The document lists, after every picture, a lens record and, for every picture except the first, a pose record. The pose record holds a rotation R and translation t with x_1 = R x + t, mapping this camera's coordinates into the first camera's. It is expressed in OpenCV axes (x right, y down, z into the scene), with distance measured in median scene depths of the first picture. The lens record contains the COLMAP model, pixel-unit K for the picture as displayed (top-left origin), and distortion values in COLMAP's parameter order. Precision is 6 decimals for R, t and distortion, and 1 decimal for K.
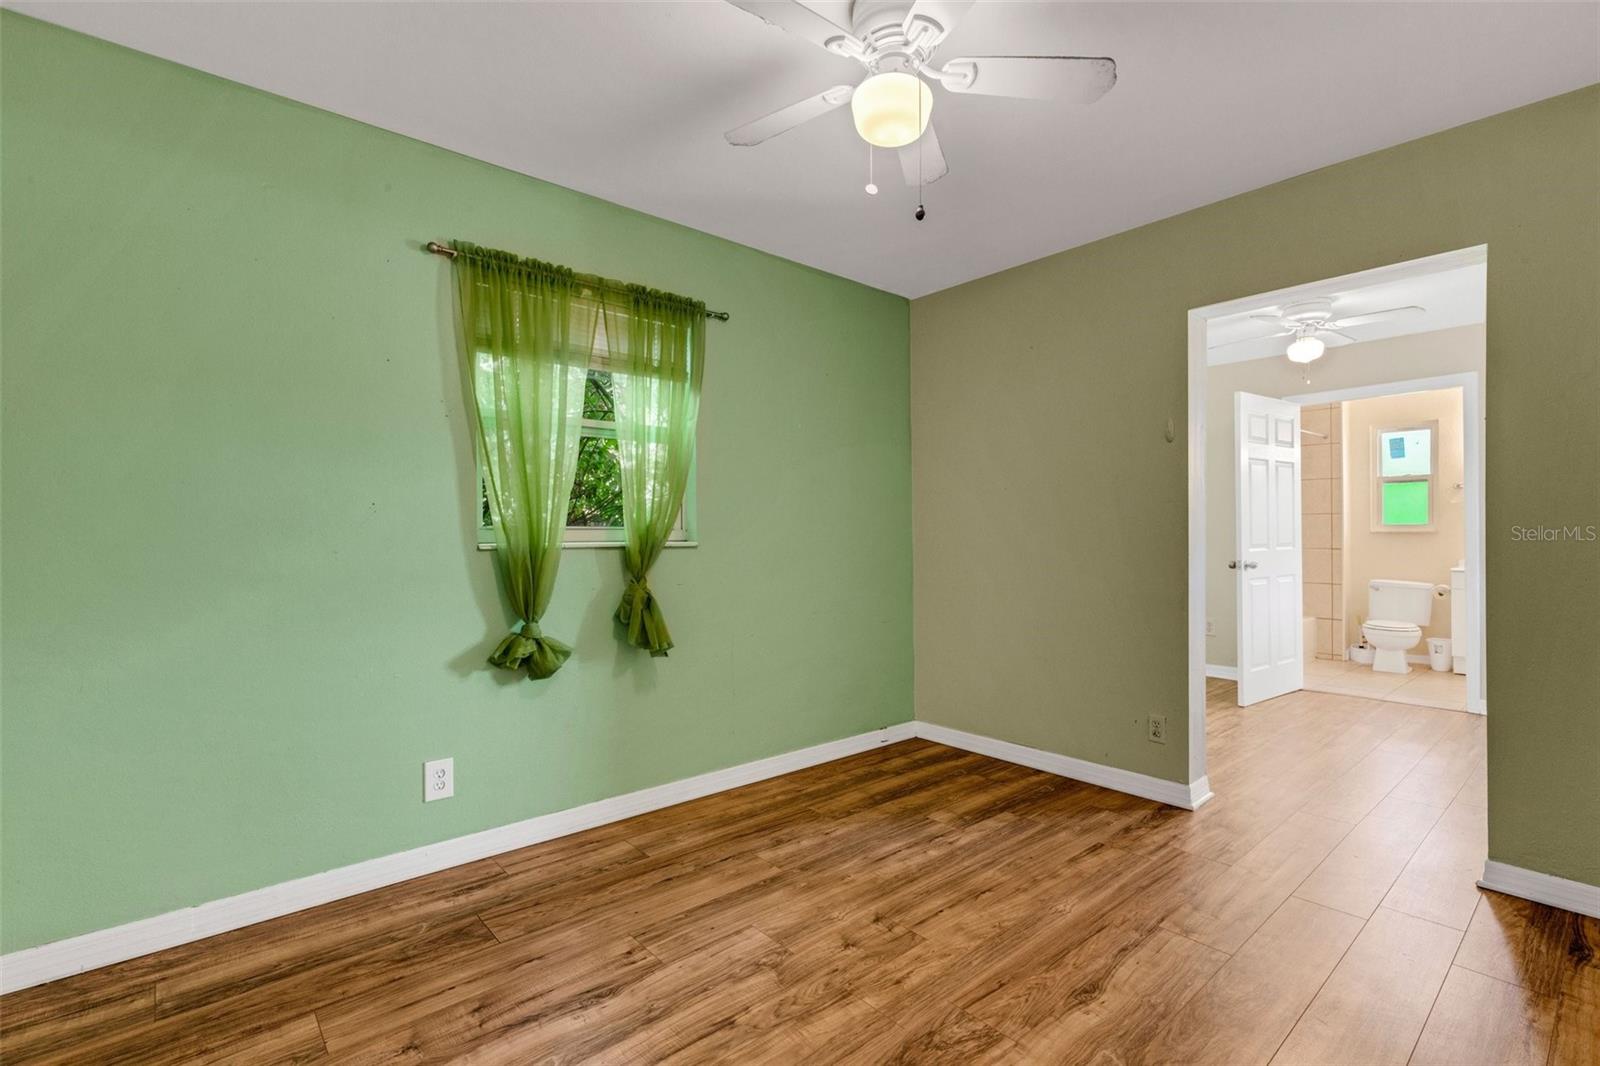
lens RADIAL K [[740.0, 0, 804.6], [0, 740.0, 537.6], [0, 0, 1]] dist [0.011985, -0.000933]
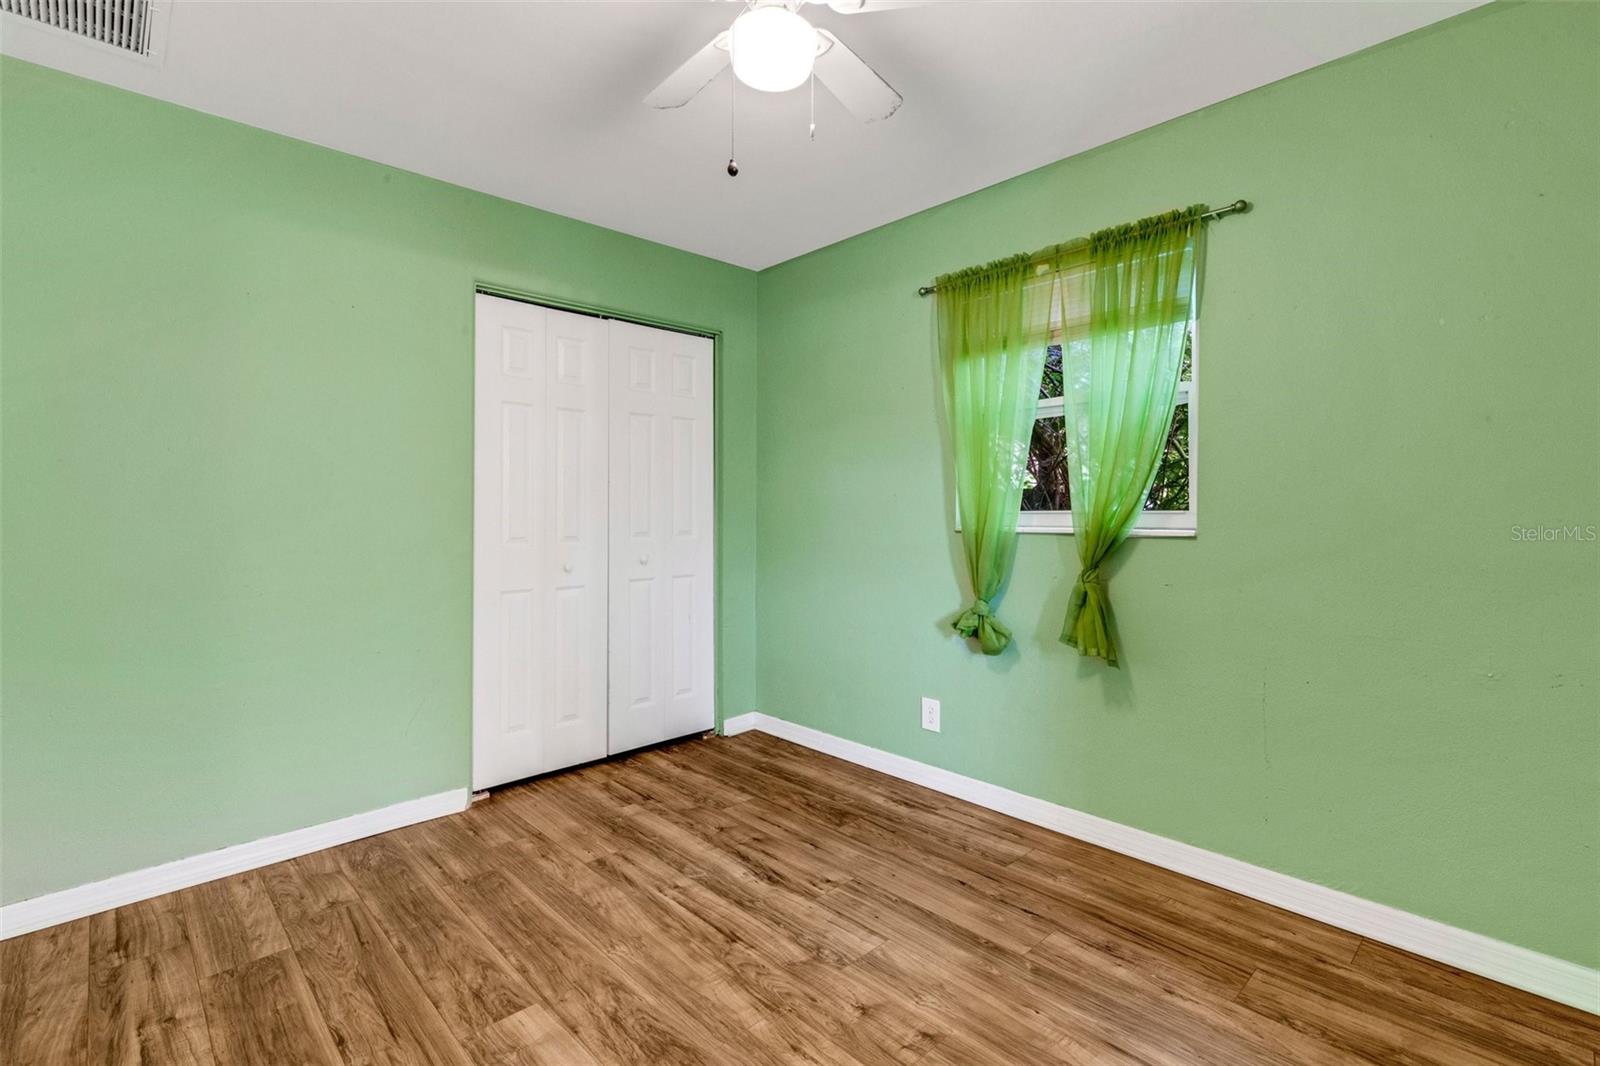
lens RADIAL K [[740.0, 0, 797.7], [0, 740.0, 508.9], [0, 0, 1]] dist [0.011985, -0.000933]
pose [[0.031408, -0.003019, -0.999502, 0.773026], [-0.005791, 0.999978, -0.003203, -0.014893], [0.999490, 0.005889, 0.031390, 0.765787]]
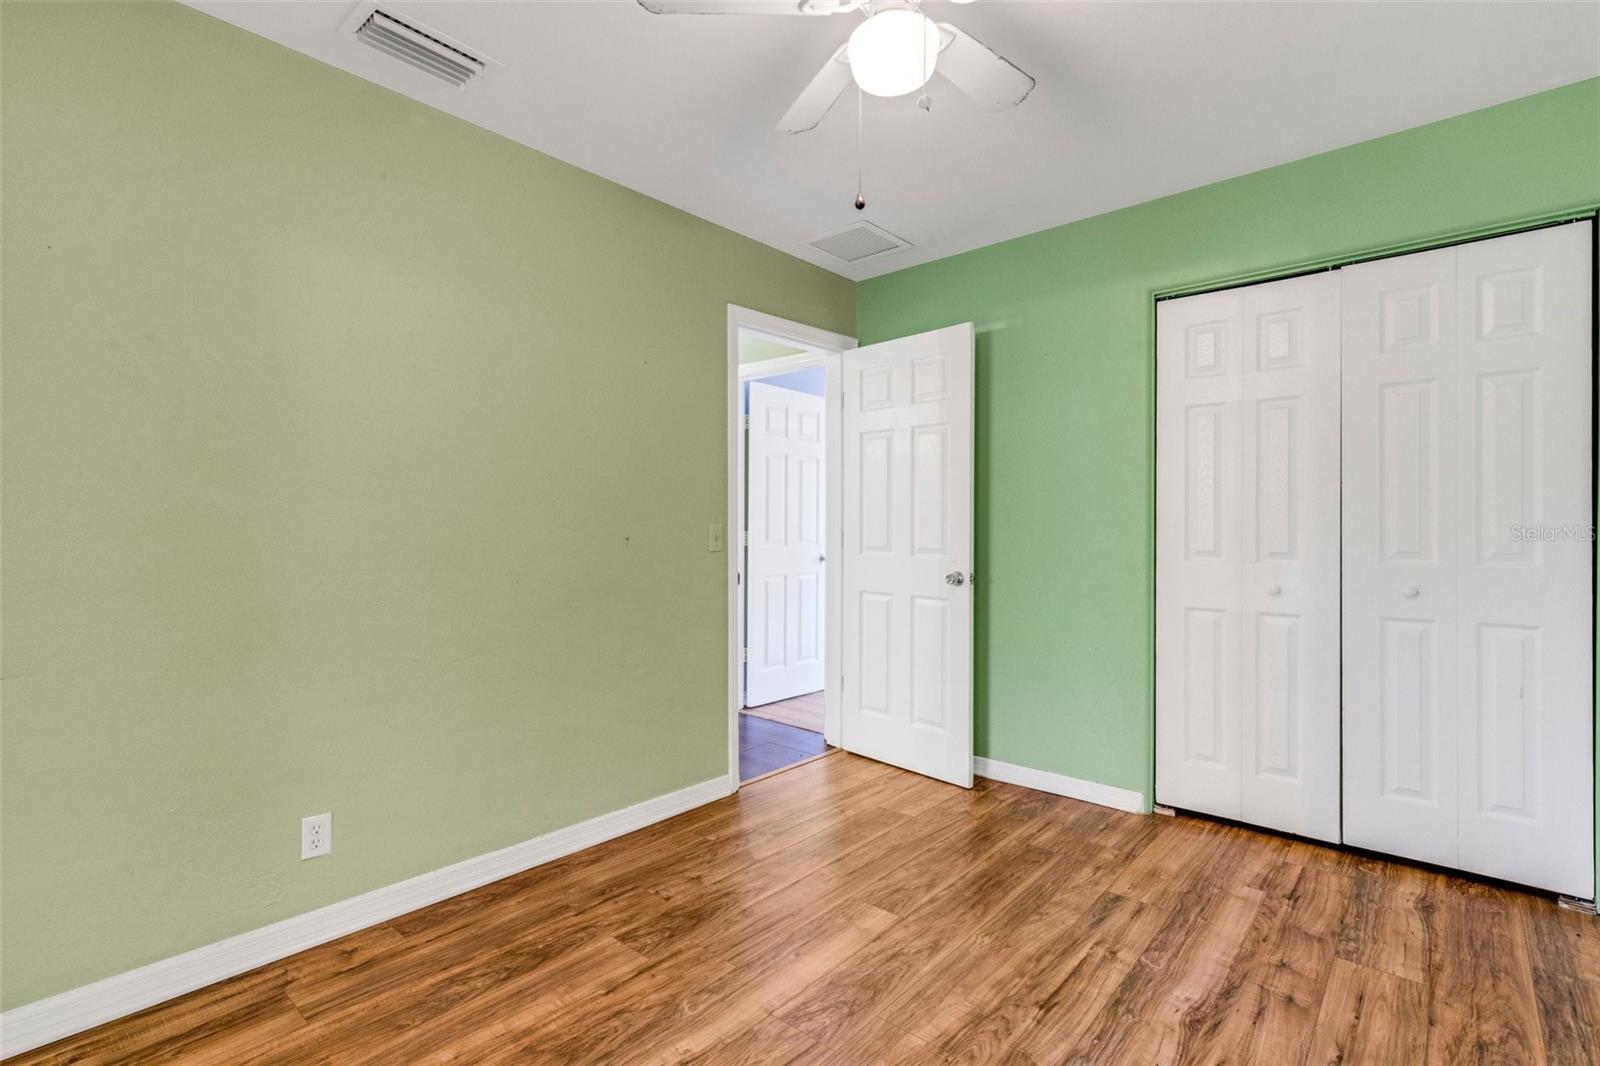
lens RADIAL K [[740.0, 0, 791.4], [0, 740.0, 532.9], [0, 0, 1]] dist [0.011985, -0.000933]
pose [[-0.992545, 0.003352, -0.121833, 0.266860], [0.001510, 0.999883, 0.015208, -0.014781], [0.121870, 0.014910, -0.992434, 1.424864]]
